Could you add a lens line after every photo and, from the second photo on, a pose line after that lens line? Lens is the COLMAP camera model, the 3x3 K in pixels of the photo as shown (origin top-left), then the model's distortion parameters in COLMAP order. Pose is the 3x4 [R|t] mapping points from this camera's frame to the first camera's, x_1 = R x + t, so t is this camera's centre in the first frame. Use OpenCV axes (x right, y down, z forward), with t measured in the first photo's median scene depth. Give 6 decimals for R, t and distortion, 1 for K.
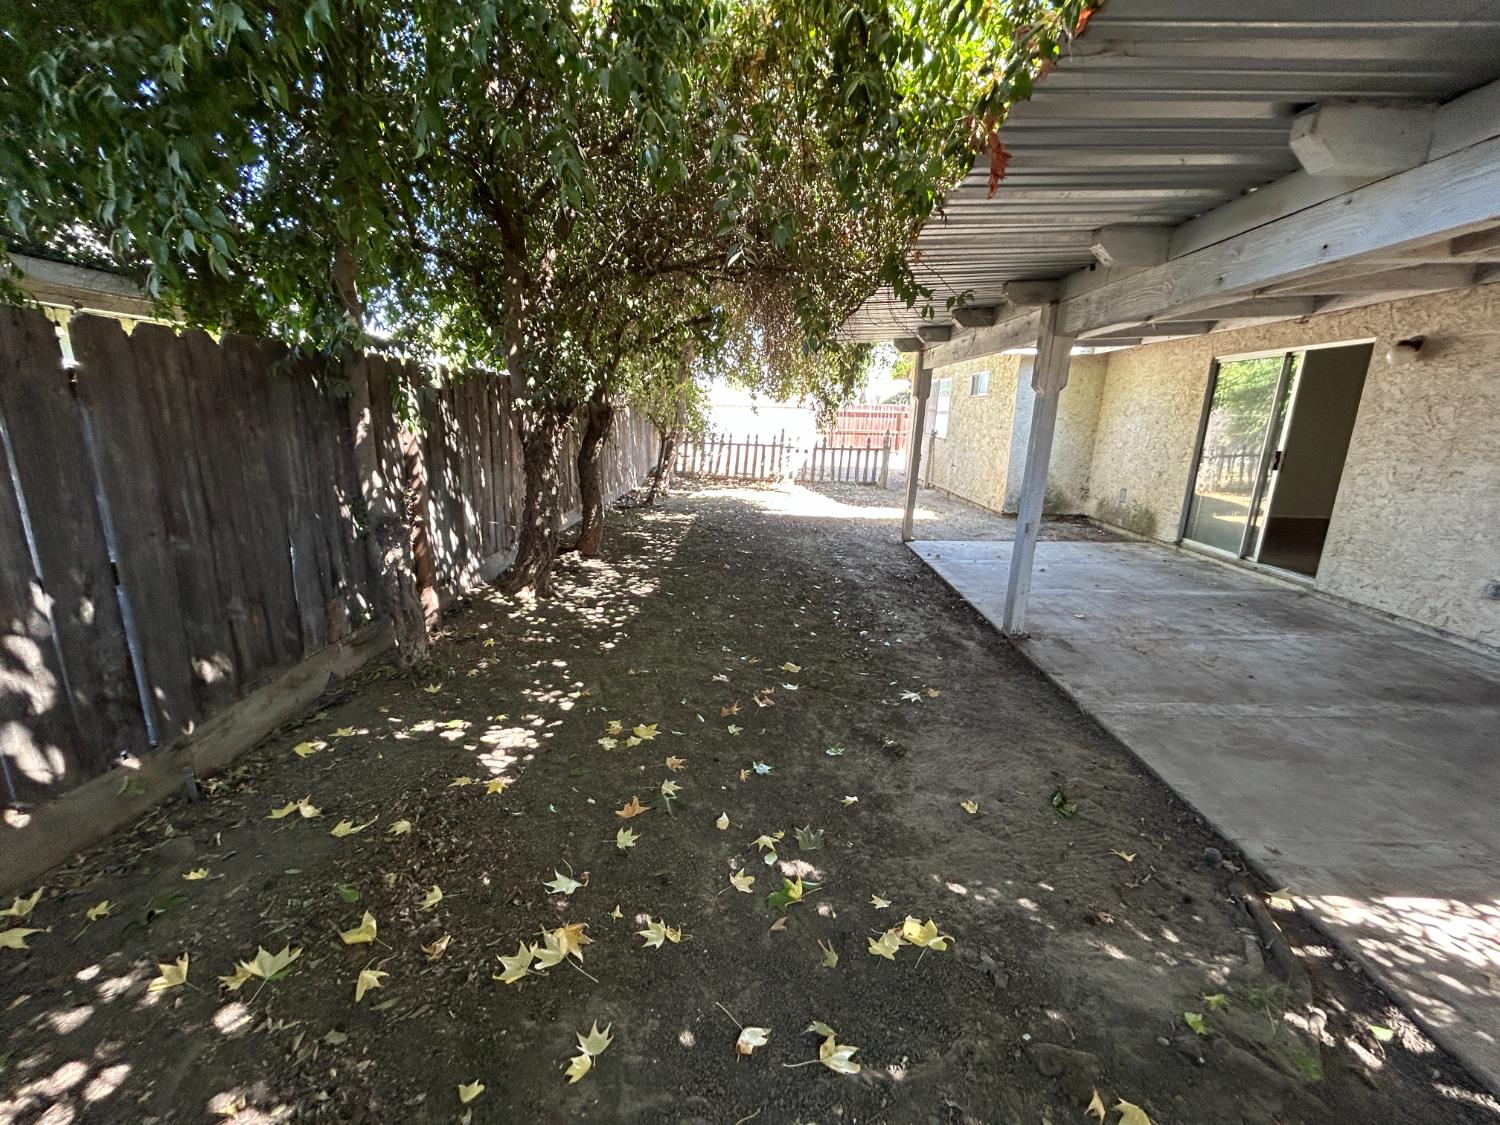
lens RADIAL K [[607.8, 0, 748.3], [0, 607.8, 558.8], [0, 0, 1]] dist [-0.000324, 0.000685]
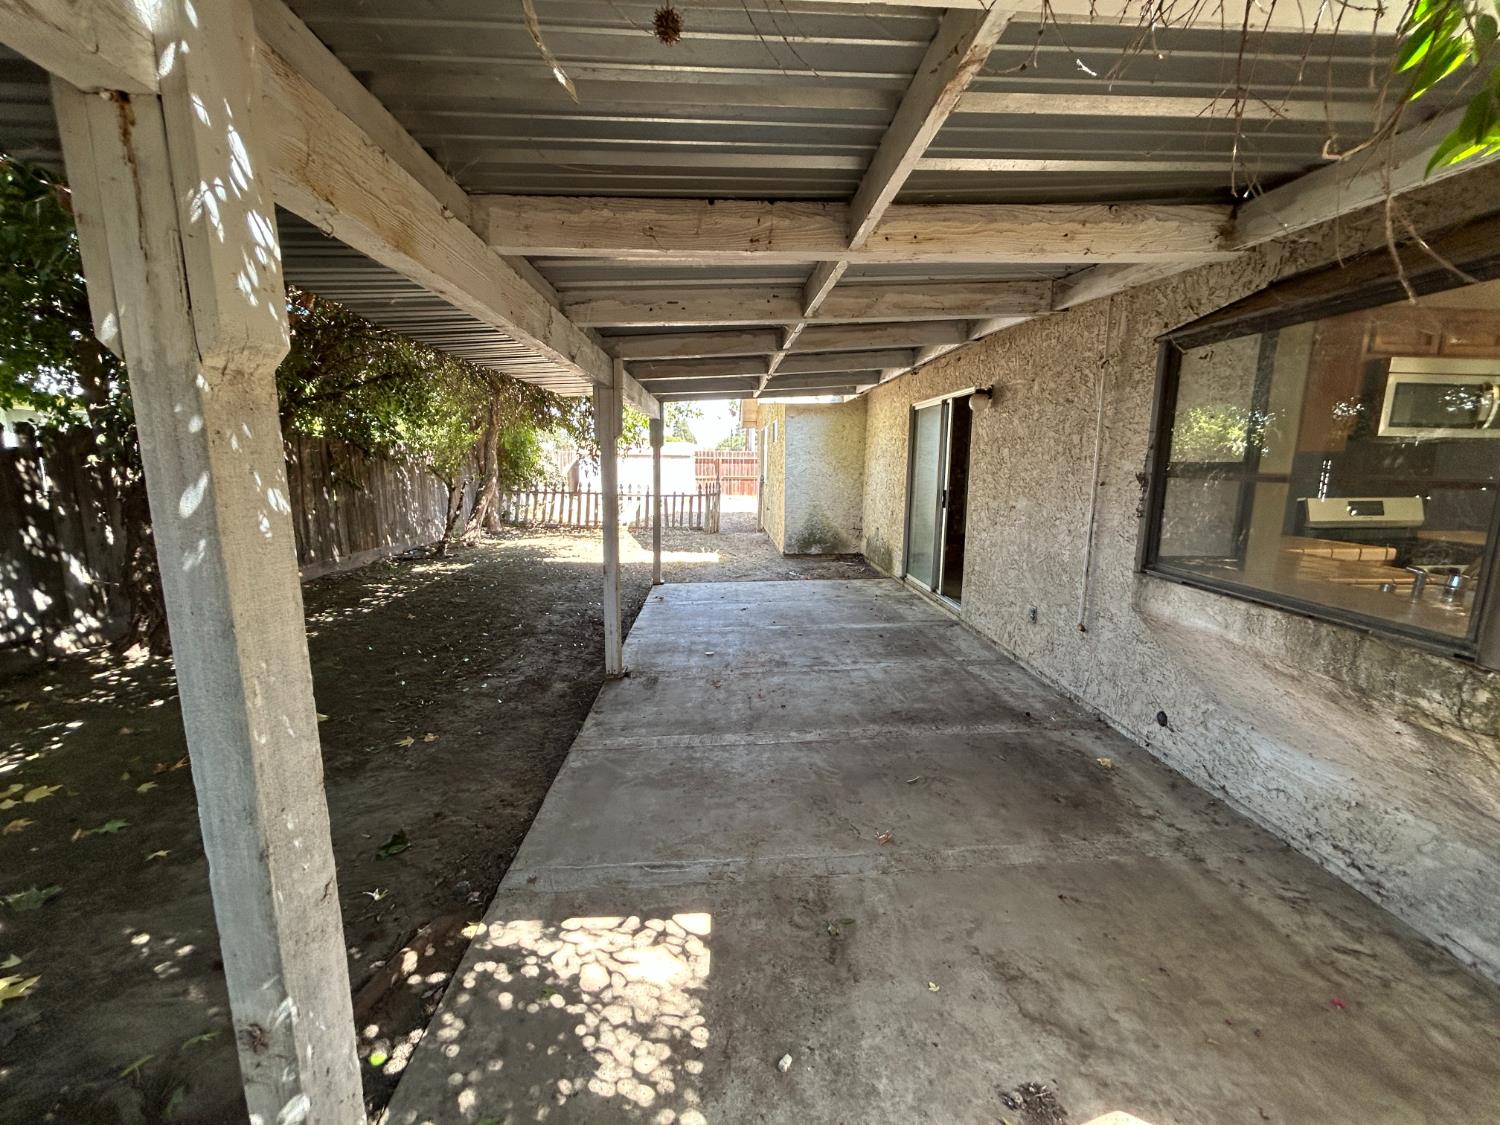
lens RADIAL K [[607.8, 0, 748.7], [0, 607.8, 561.9], [0, 0, 1]] dist [-0.000324, 0.000685]
pose [[0.997165, -0.028976, 0.069440, 0.582347], [0.033702, 0.997124, -0.067883, 0.012851], [-0.067273, 0.070031, 0.995274, -0.045083]]
